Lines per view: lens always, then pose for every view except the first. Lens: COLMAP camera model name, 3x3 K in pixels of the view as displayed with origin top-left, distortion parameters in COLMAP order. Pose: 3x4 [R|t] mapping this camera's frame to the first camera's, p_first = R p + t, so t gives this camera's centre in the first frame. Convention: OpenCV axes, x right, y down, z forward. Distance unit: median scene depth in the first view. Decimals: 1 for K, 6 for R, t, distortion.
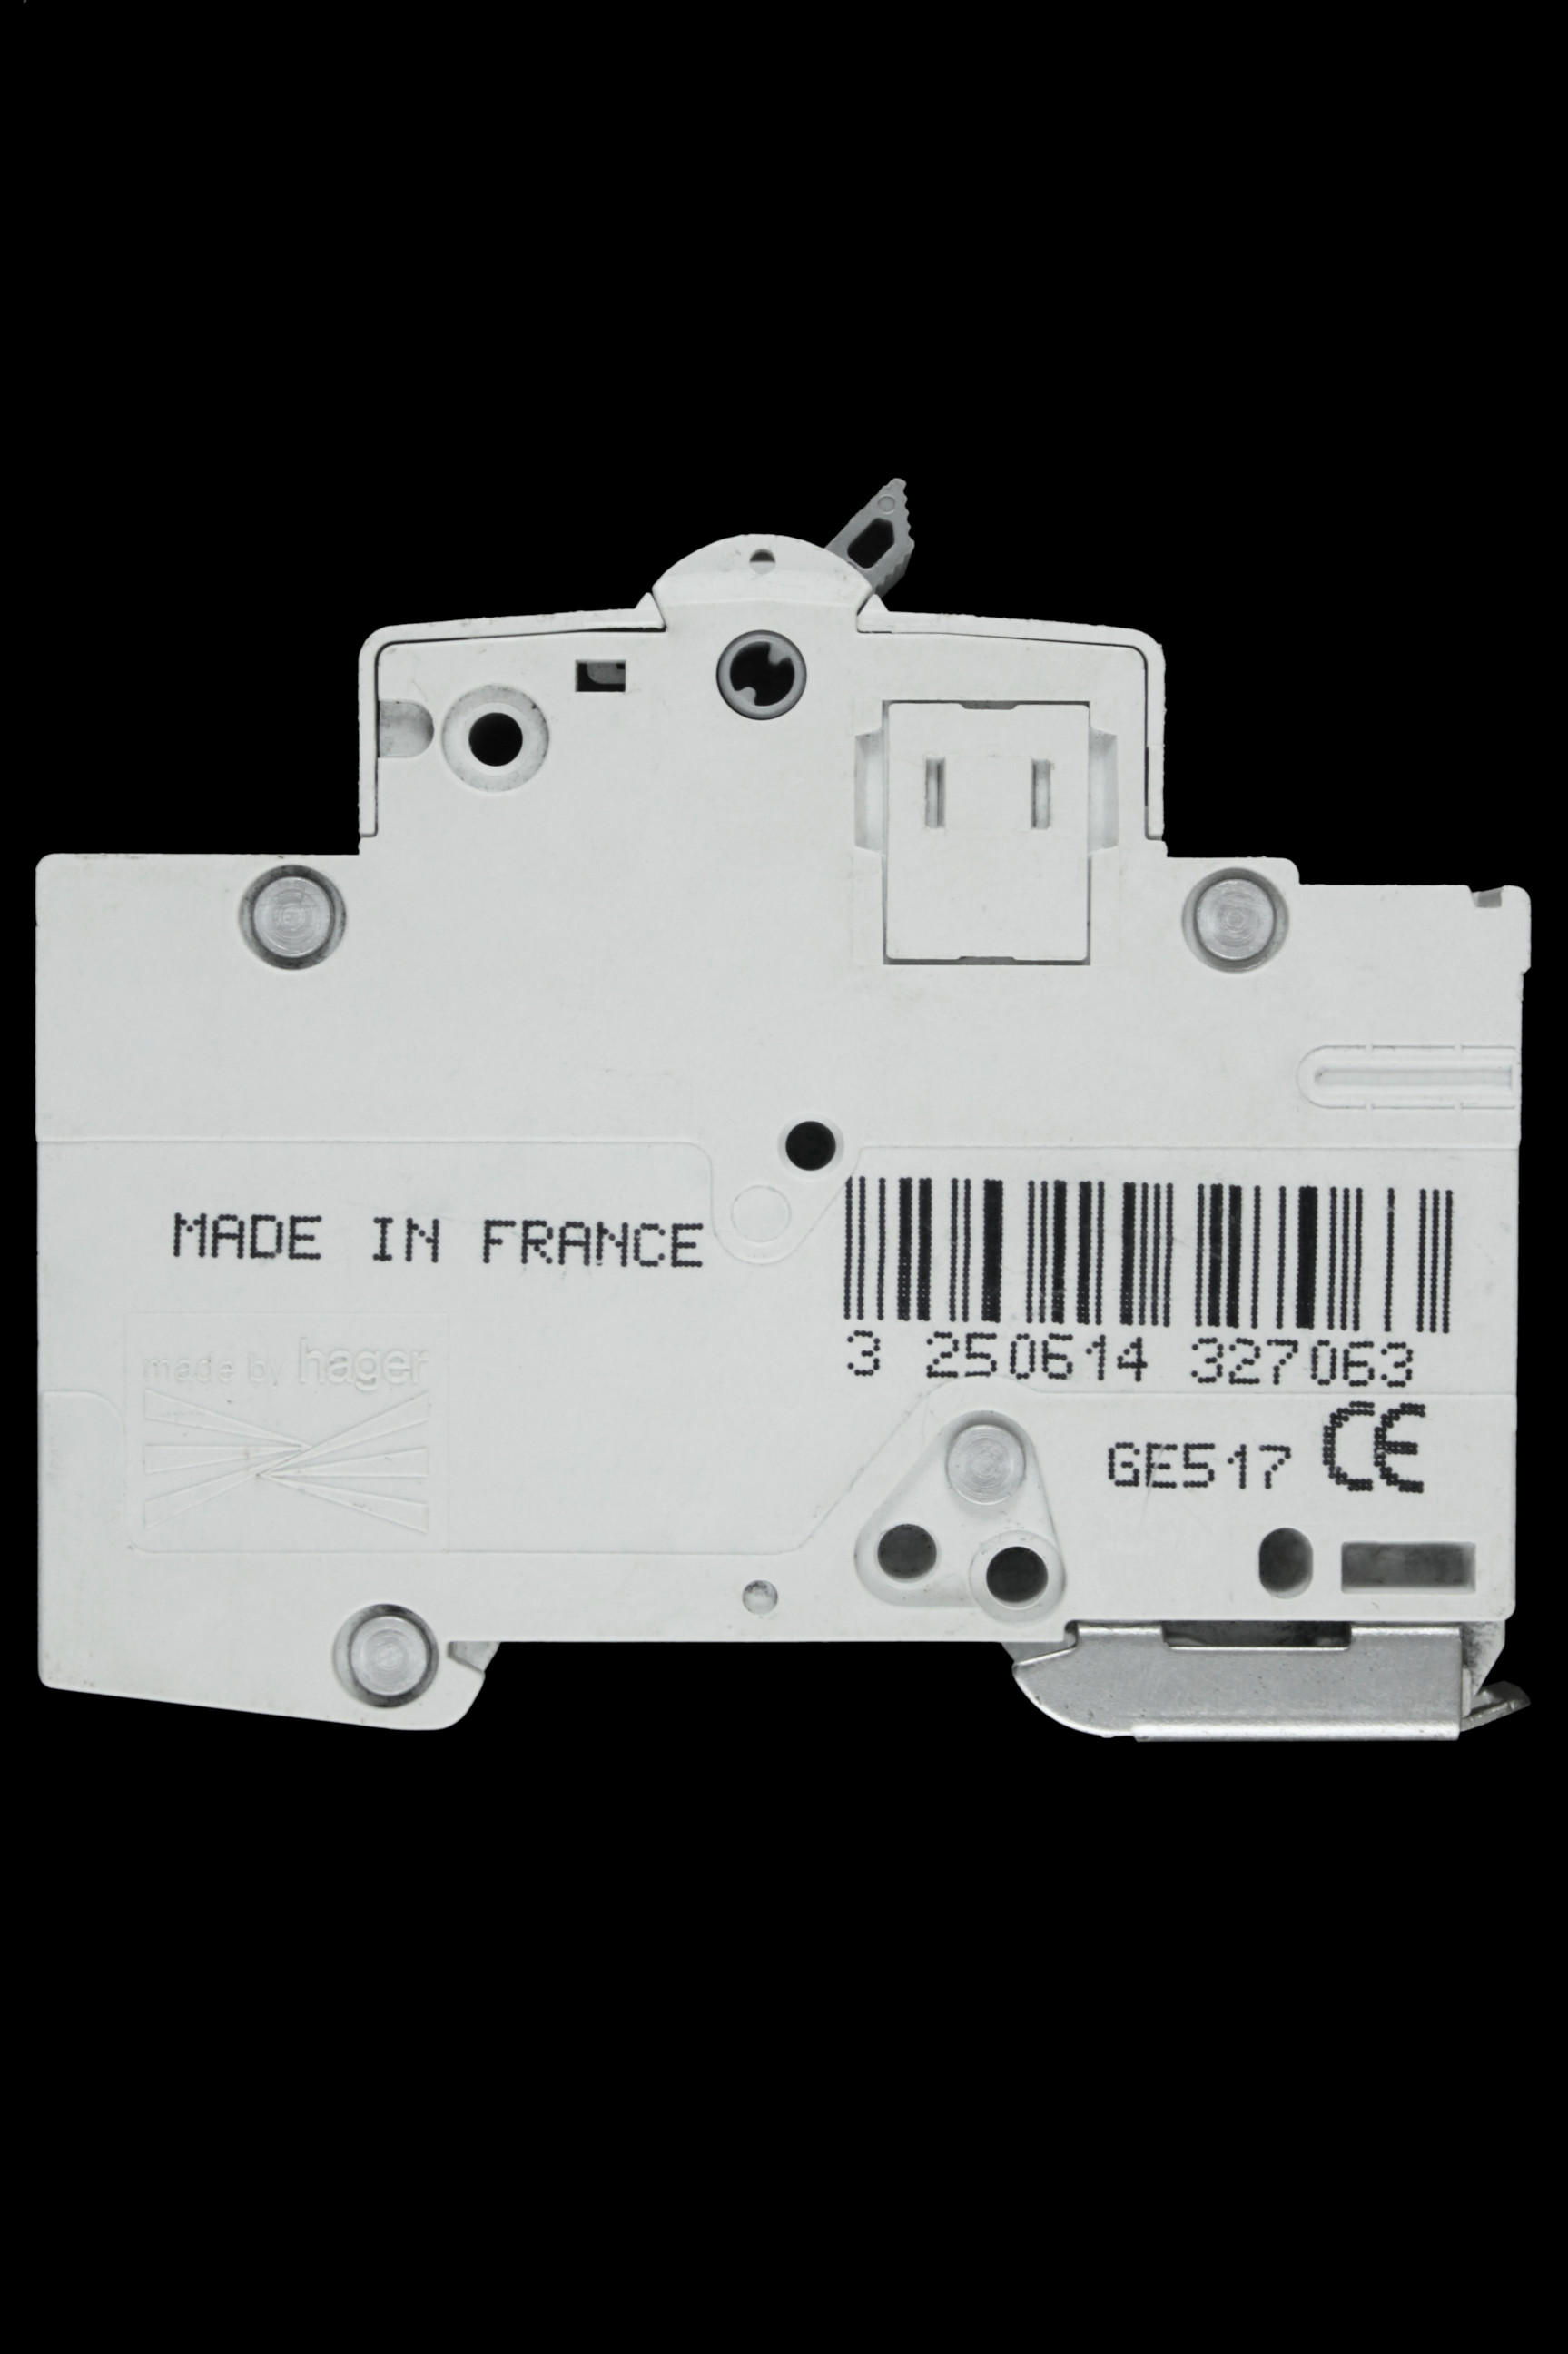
lens RADIAL K [[2824.5, 0, 775.6], [0, 2824.5, 1166.3], [0, 0, 1]] dist [0.058339, 0.000000]
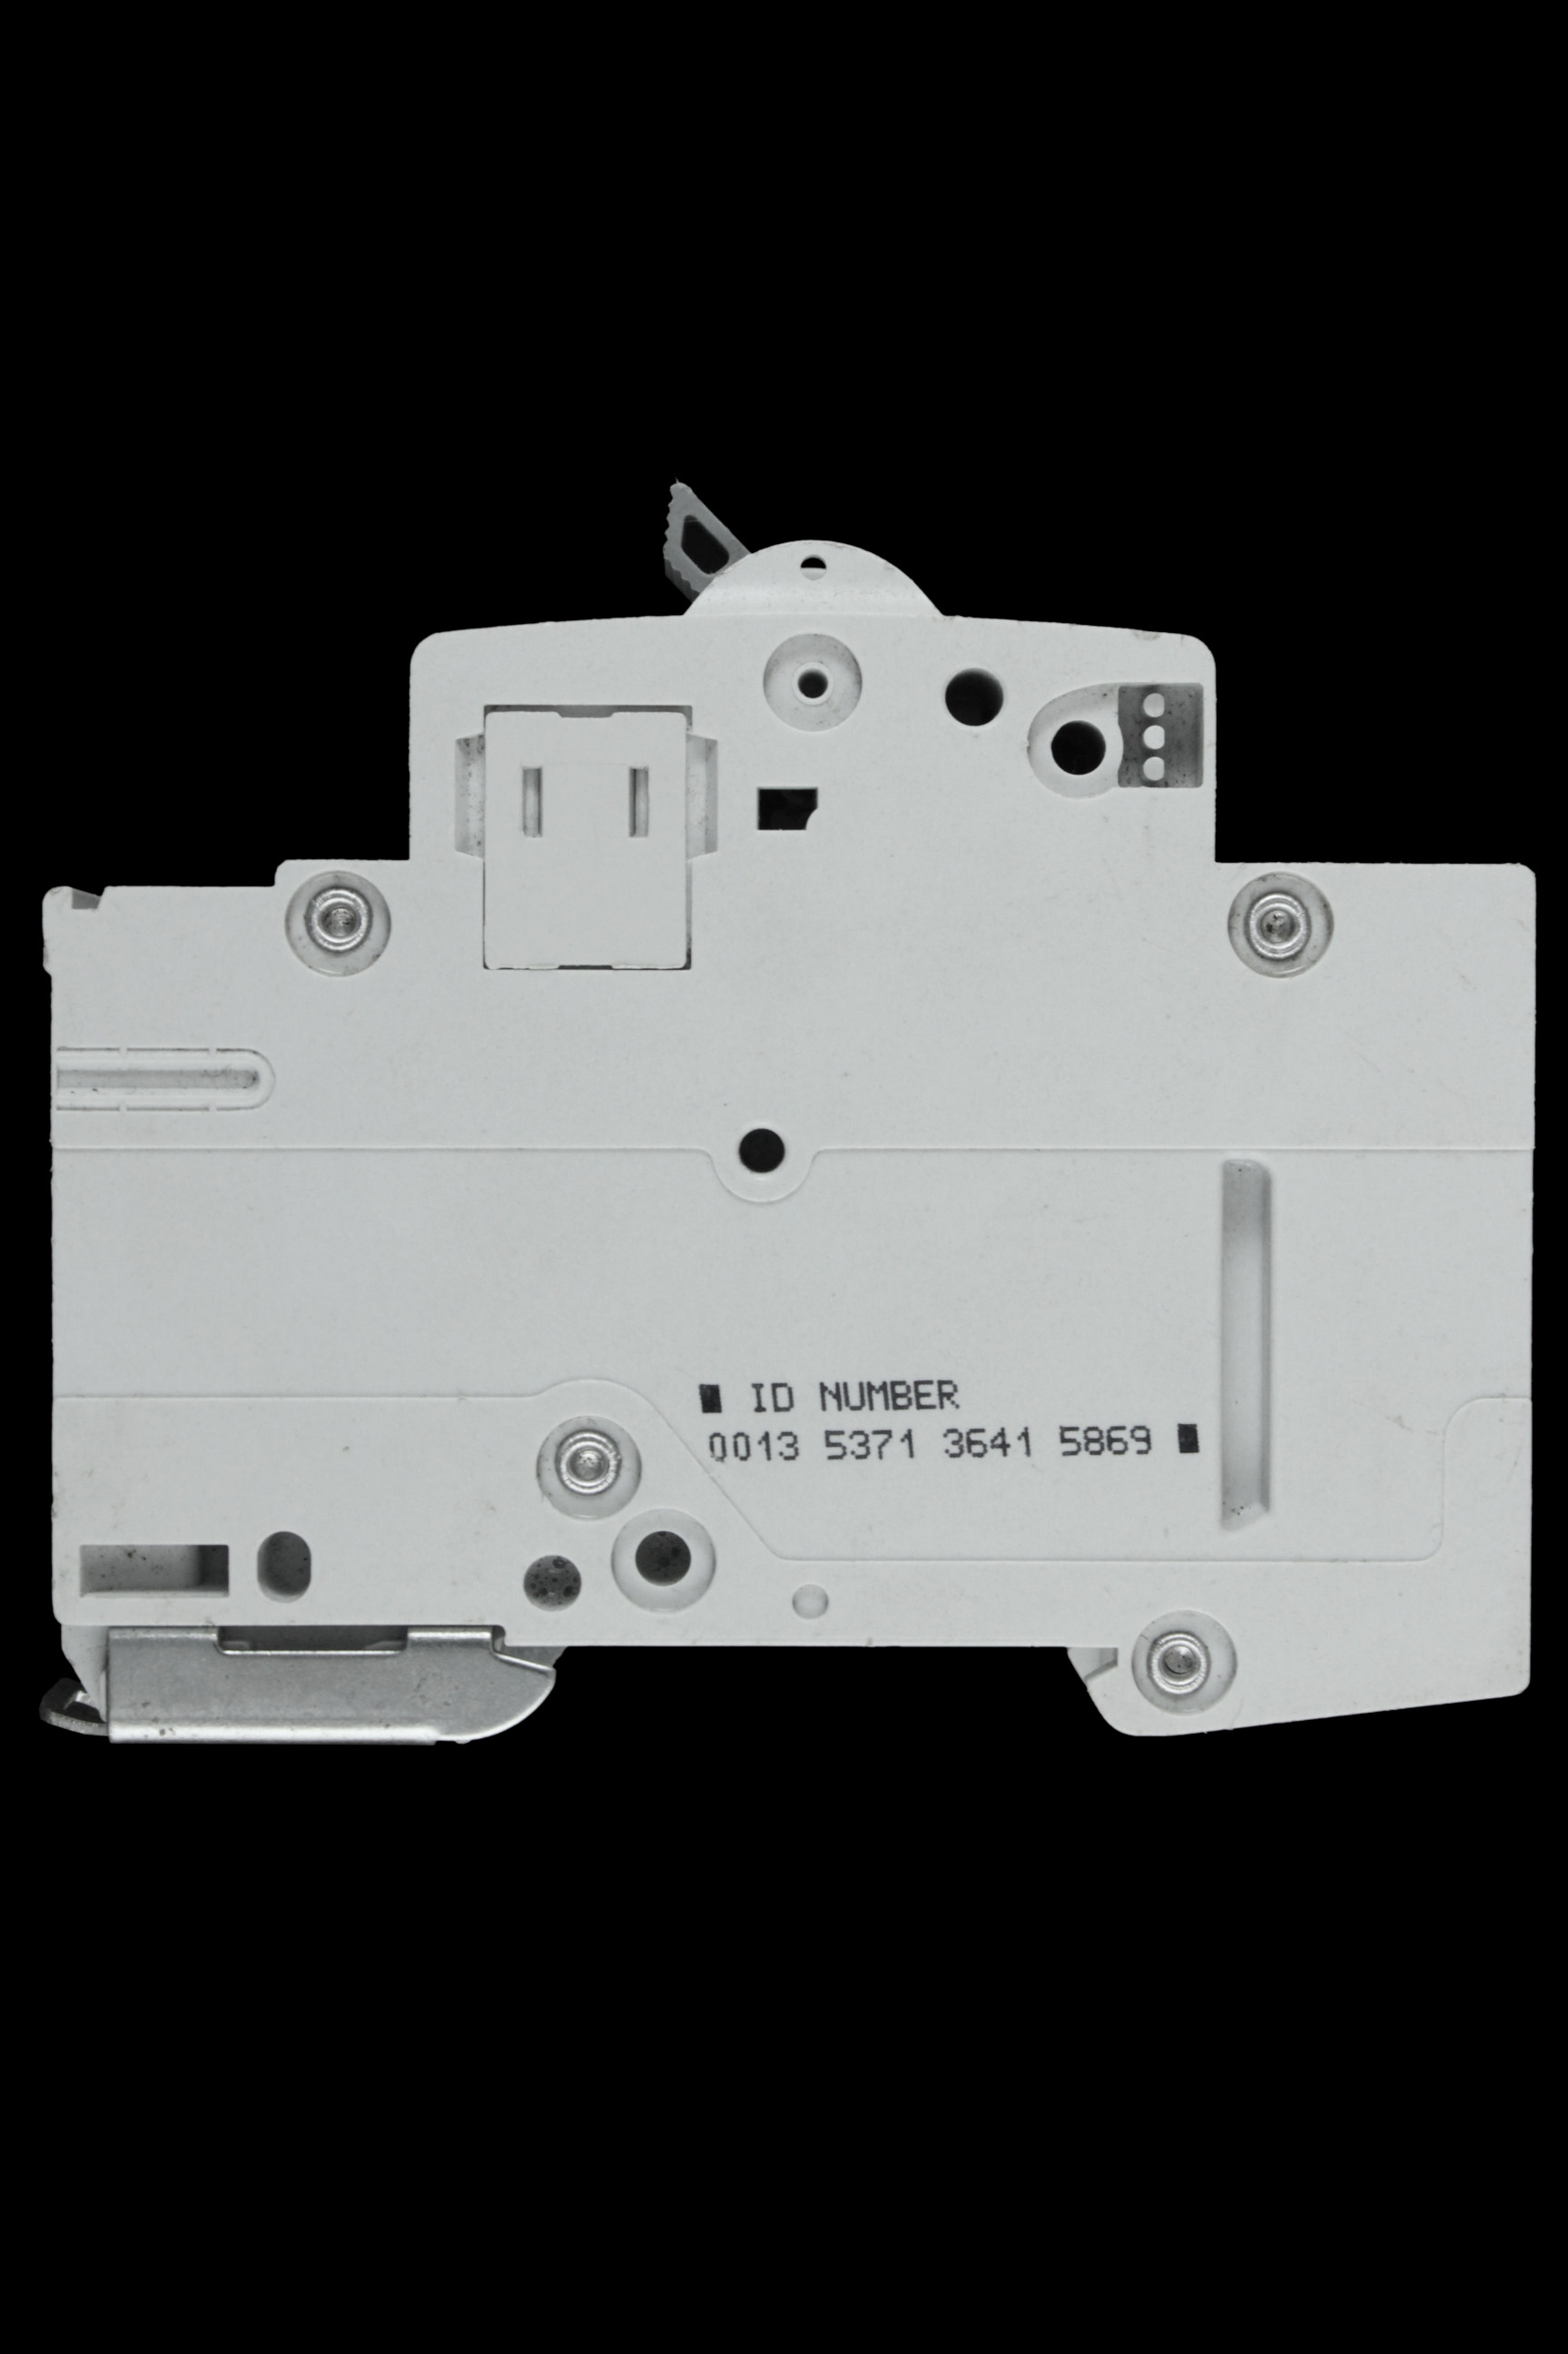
lens RADIAL K [[2824.5, 0, 792.5], [0, 2824.5, 1190.0], [0, 0, 1]] dist [0.058339, 0.000000]
pose [[0.999977, -0.000328, -0.006710, 0.155192], [0.000372, 0.999978, 0.006550, -0.000373], [0.006707, -0.006552, 0.999956, -0.002366]]
